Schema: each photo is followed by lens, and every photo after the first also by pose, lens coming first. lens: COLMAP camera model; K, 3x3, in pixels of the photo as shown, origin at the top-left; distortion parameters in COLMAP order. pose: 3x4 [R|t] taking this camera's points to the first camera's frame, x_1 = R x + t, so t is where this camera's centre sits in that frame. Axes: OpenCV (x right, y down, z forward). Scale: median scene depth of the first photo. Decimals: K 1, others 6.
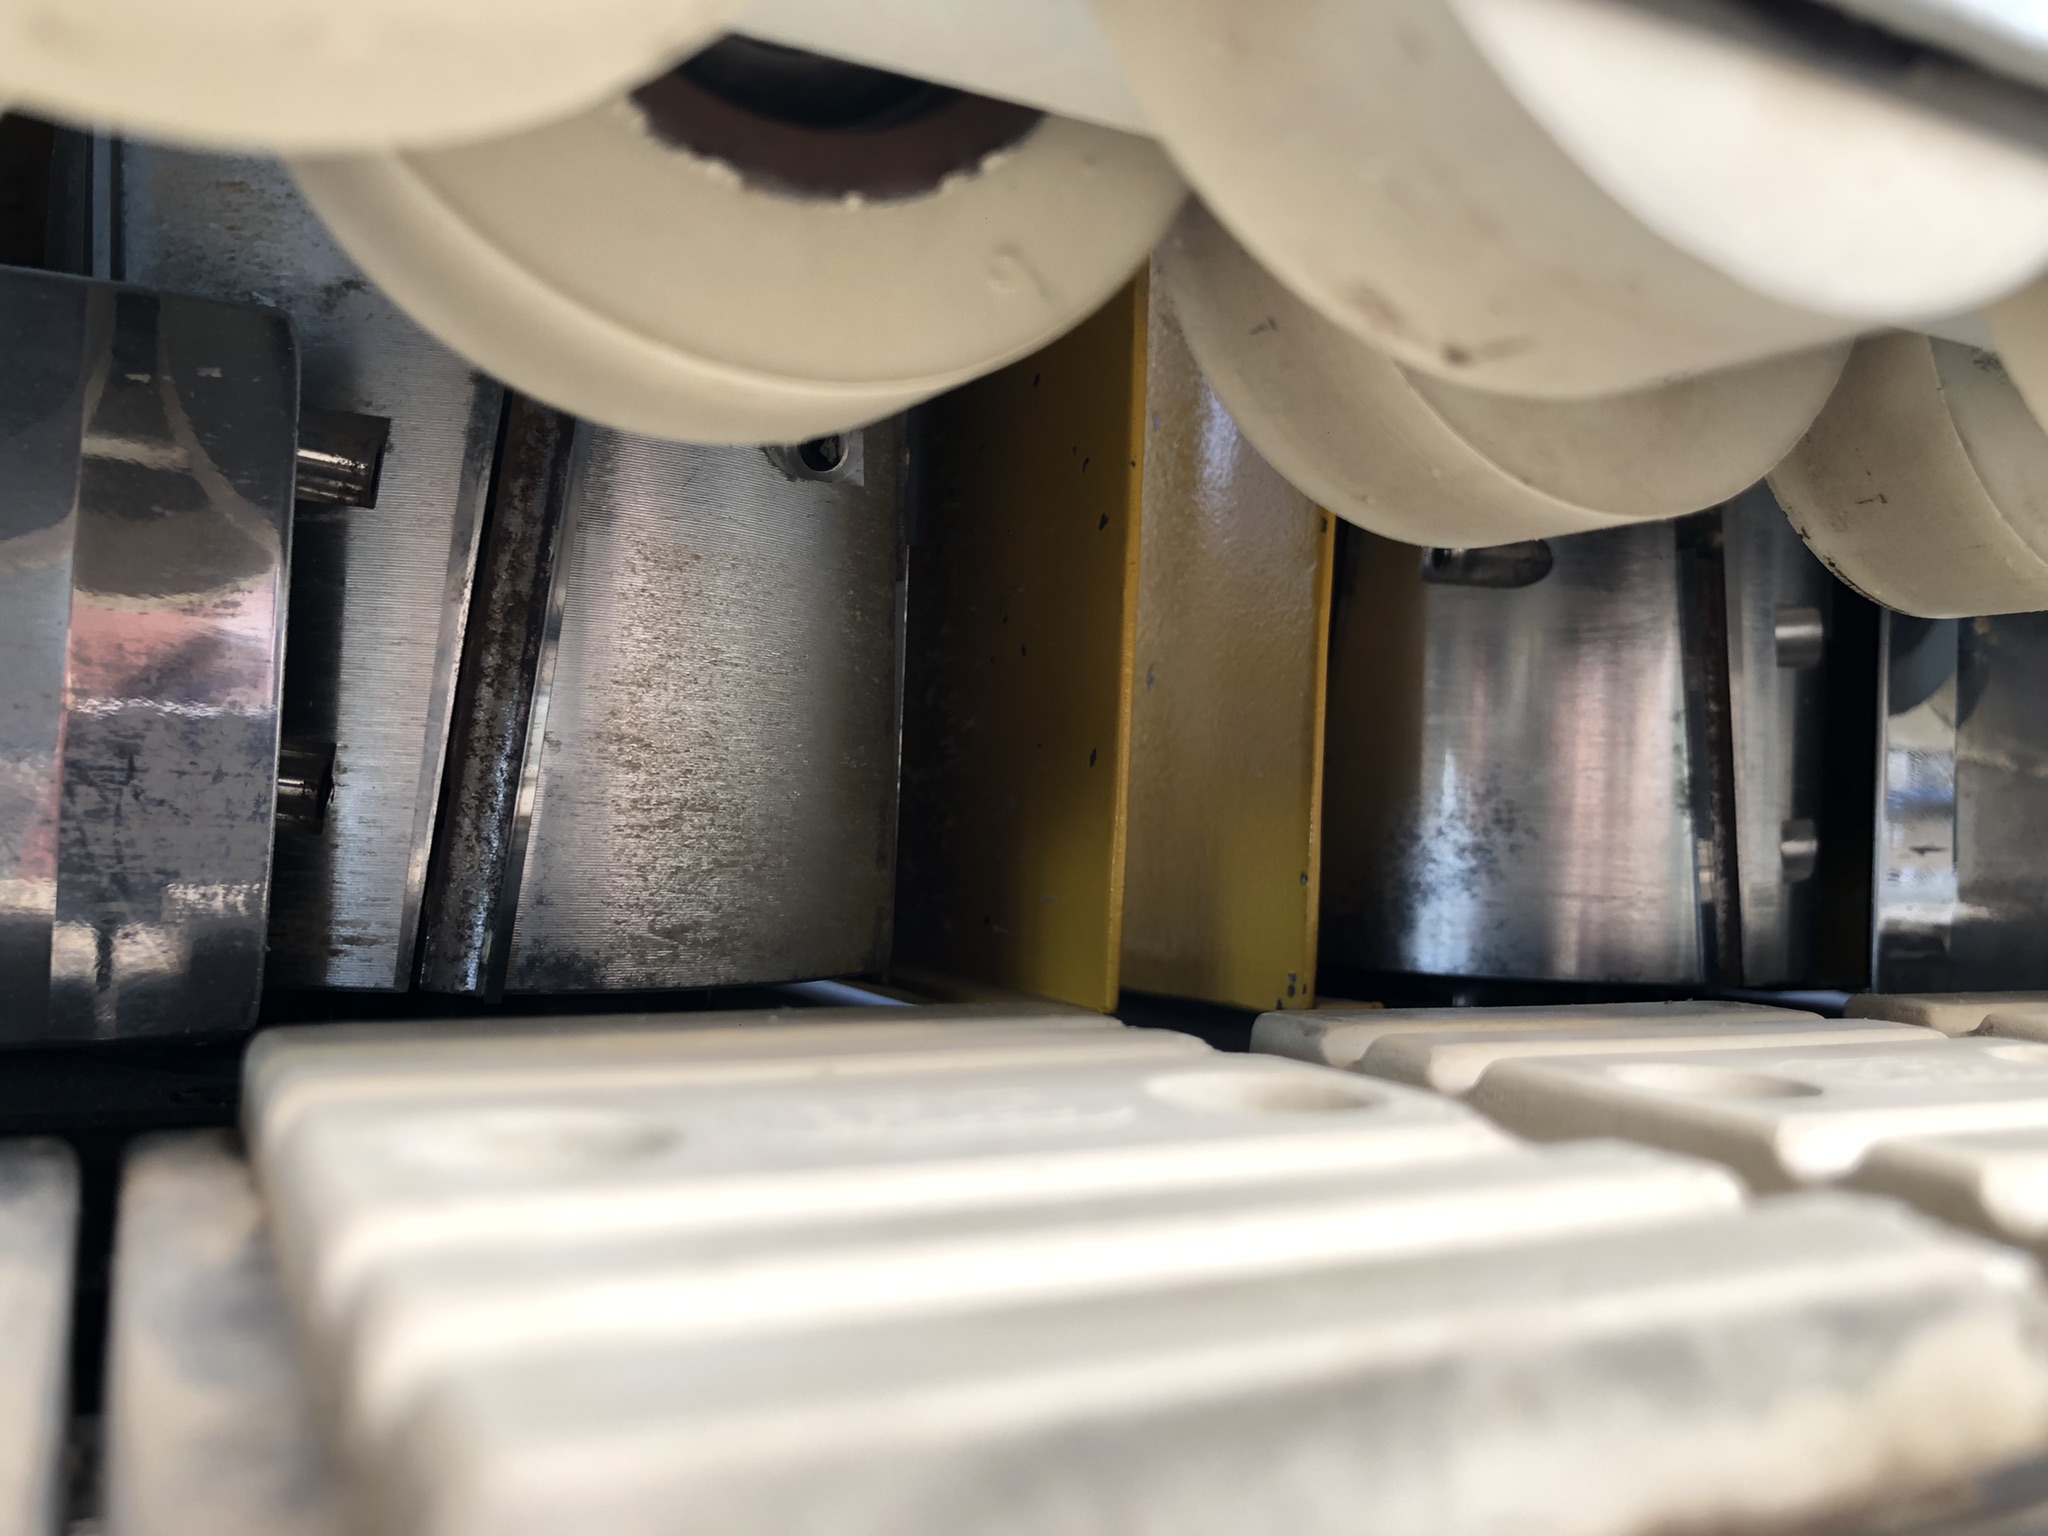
lens RADIAL K [[1687.6, 0, 1024.7], [0, 1687.6, 766.7], [0, 0, 1]] dist [0.011578, -0.019770]
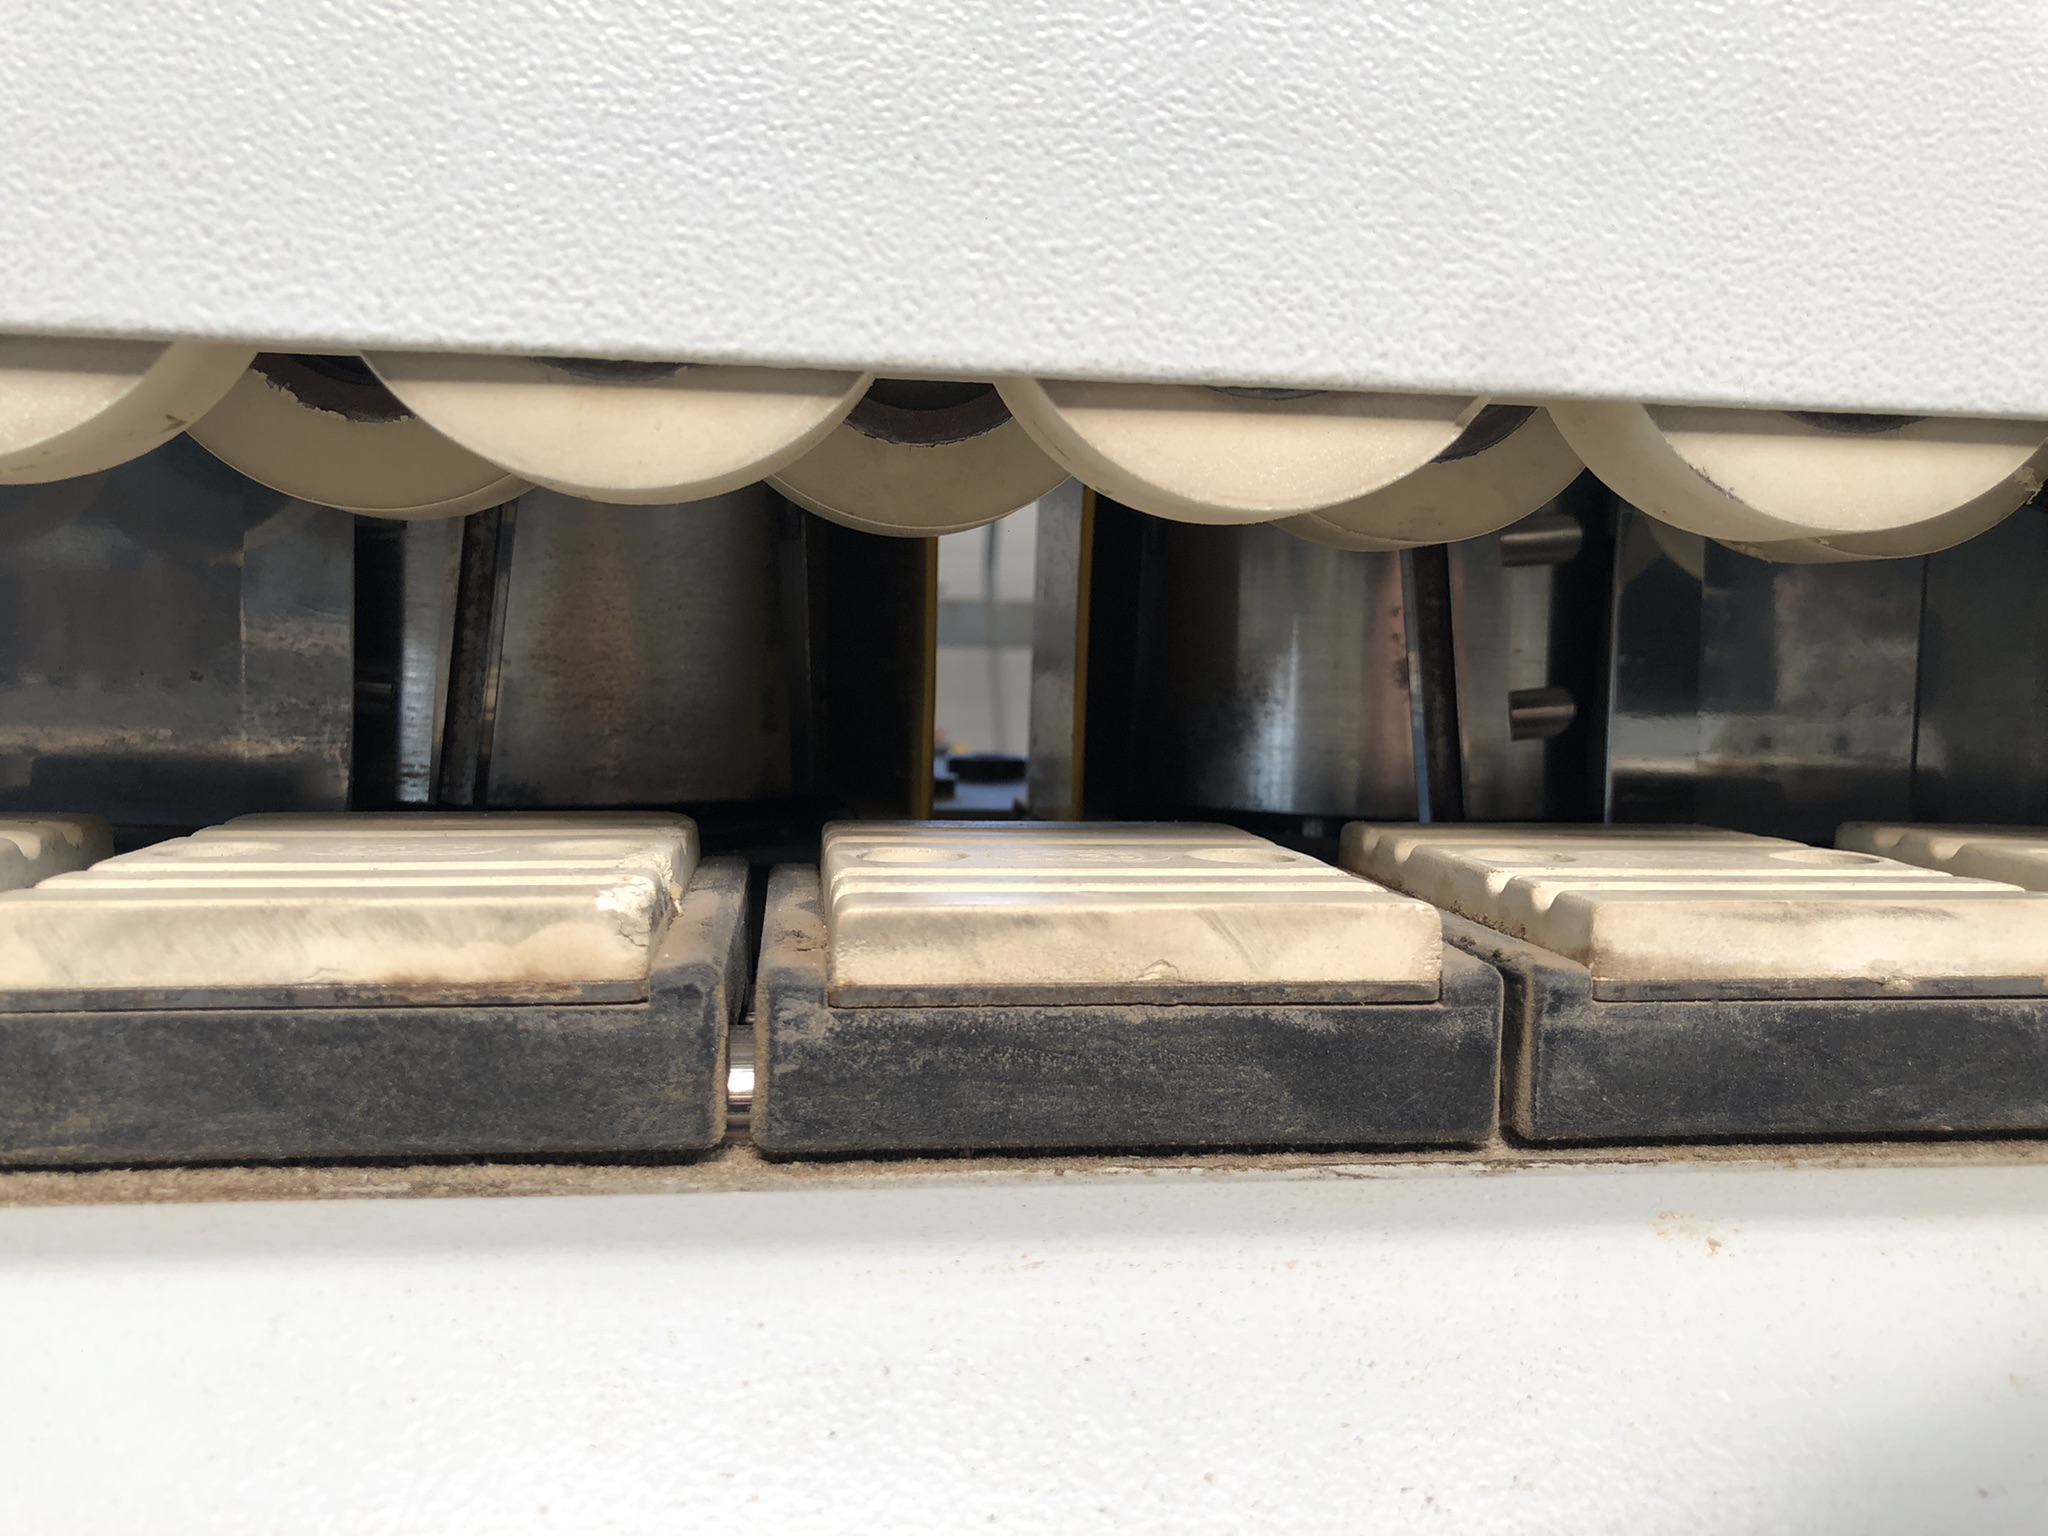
lens RADIAL K [[1687.6, 0, 1021.8], [0, 1687.6, 766.9], [0, 0, 1]] dist [0.011578, -0.019770]
pose [[0.937446, 0.006245, -0.348075, 0.769648], [0.025211, 0.995996, 0.085768, -0.039299], [0.347217, -0.089178, 0.933535, -0.407899]]
